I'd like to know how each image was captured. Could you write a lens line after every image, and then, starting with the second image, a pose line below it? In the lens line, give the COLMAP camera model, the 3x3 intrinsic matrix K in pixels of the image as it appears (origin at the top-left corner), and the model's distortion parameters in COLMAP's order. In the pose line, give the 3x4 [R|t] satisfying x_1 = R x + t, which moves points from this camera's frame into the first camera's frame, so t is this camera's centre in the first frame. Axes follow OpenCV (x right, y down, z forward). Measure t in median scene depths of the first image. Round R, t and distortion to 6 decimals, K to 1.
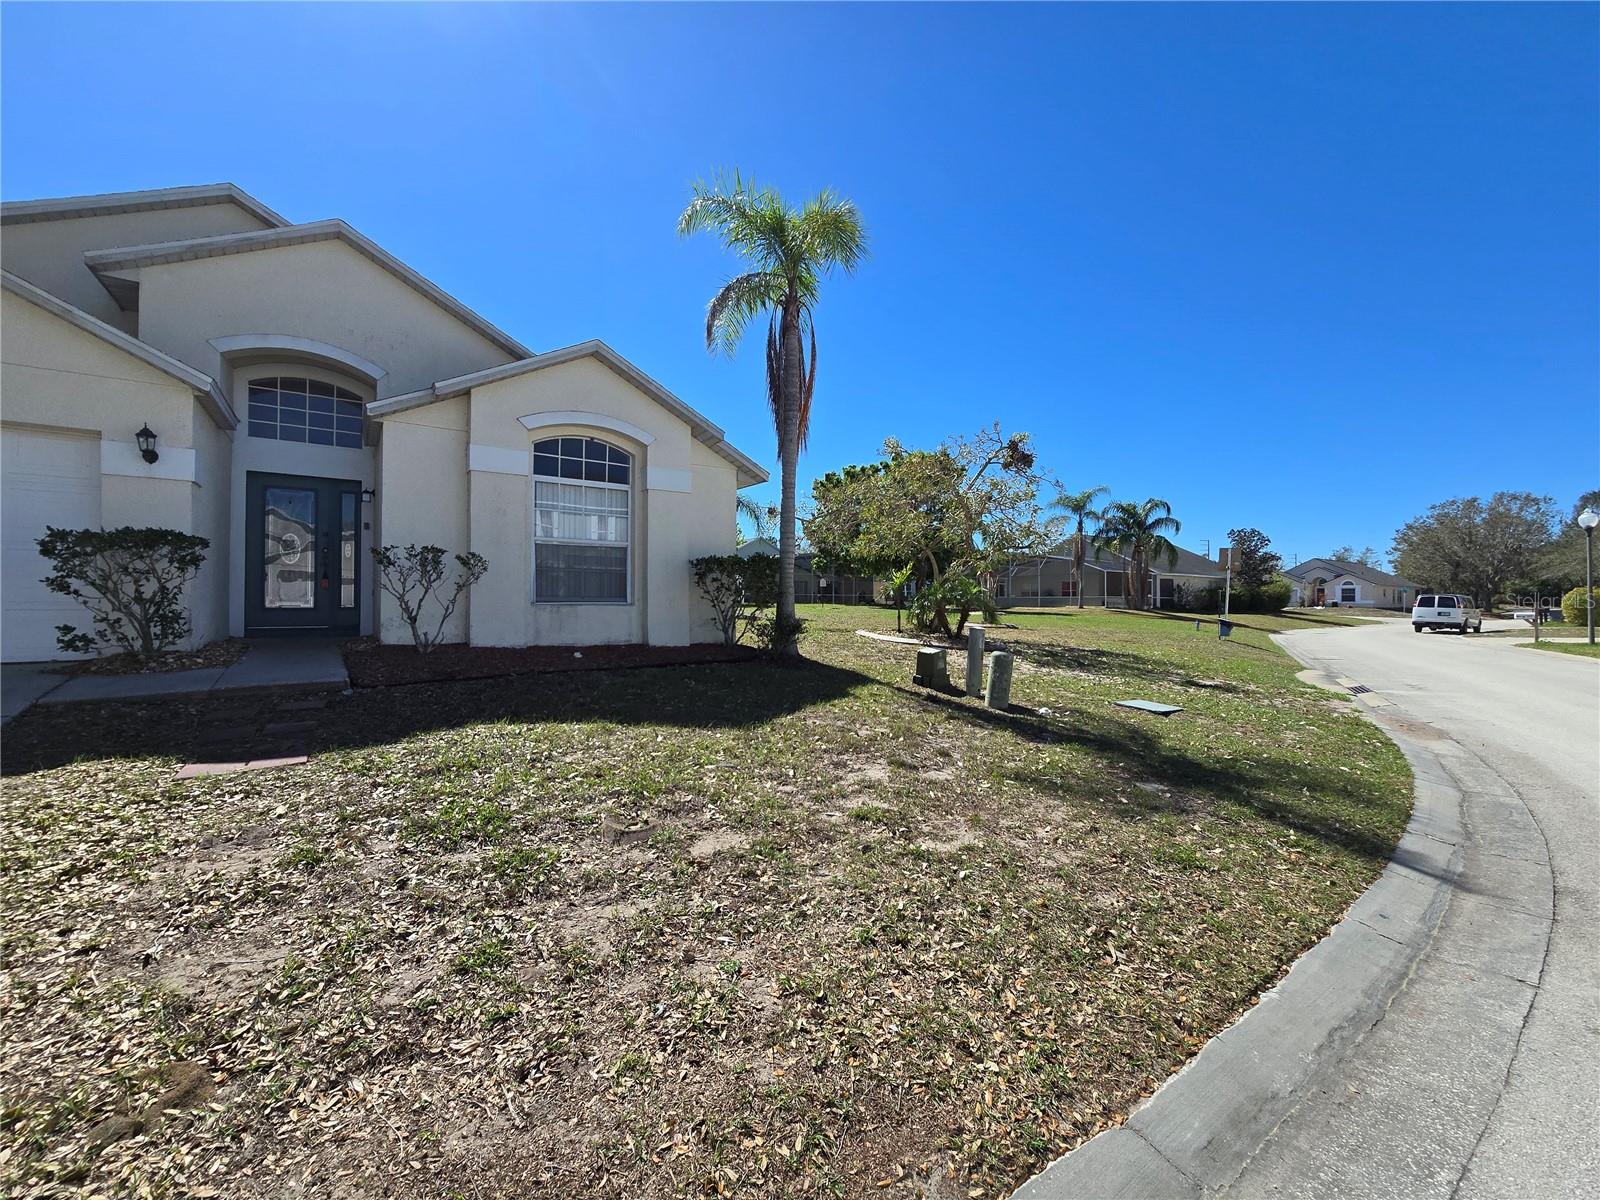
lens RADIAL K [[653.7, 0, 800.0], [0, 653.7, 600.0], [0, 0, 1]] dist [-0.001686, -0.000368]
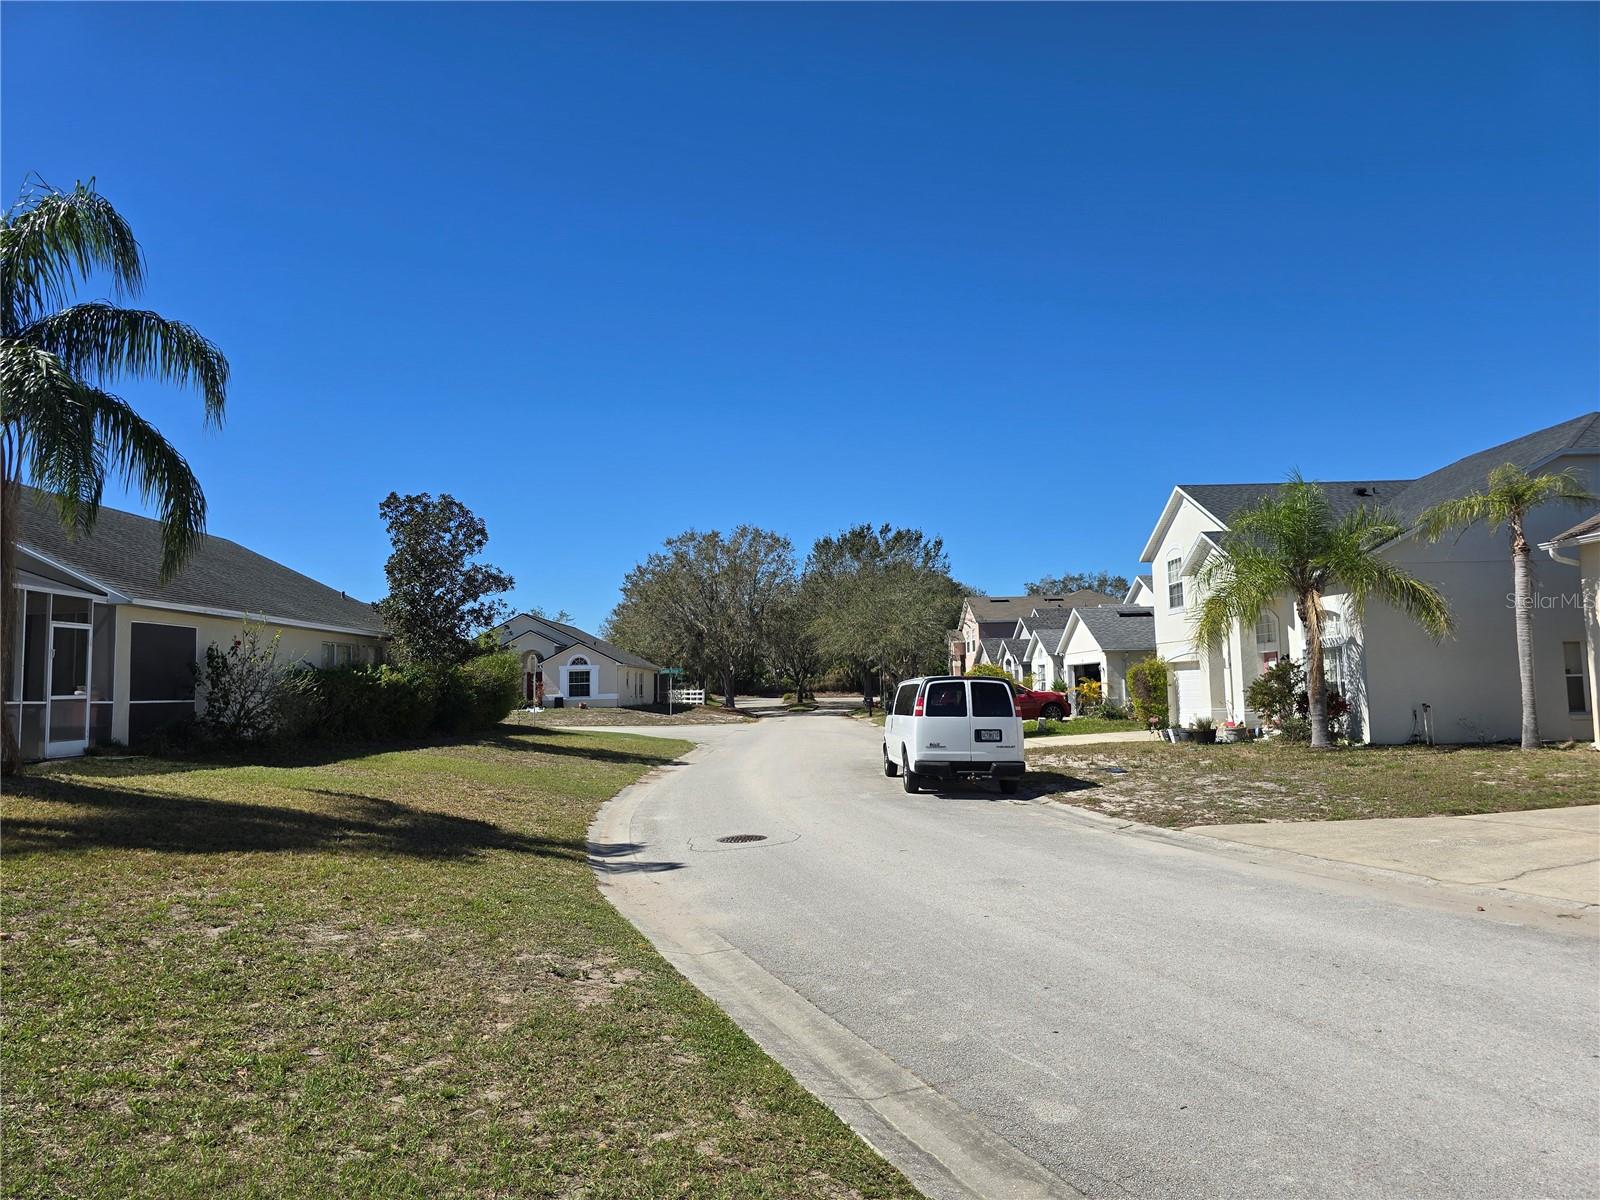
lens RADIAL K [[1071.4, 0, 800.0], [0, 1071.4, 600.0], [0, 0, 1]] dist [0.000105, 0.000025]
pose [[0.572588, 0.051569, 0.818220, 0.314672], [0.023172, 0.996603, -0.079028, -0.003670], [-0.819516, 0.064211, 0.569448, 0.489234]]
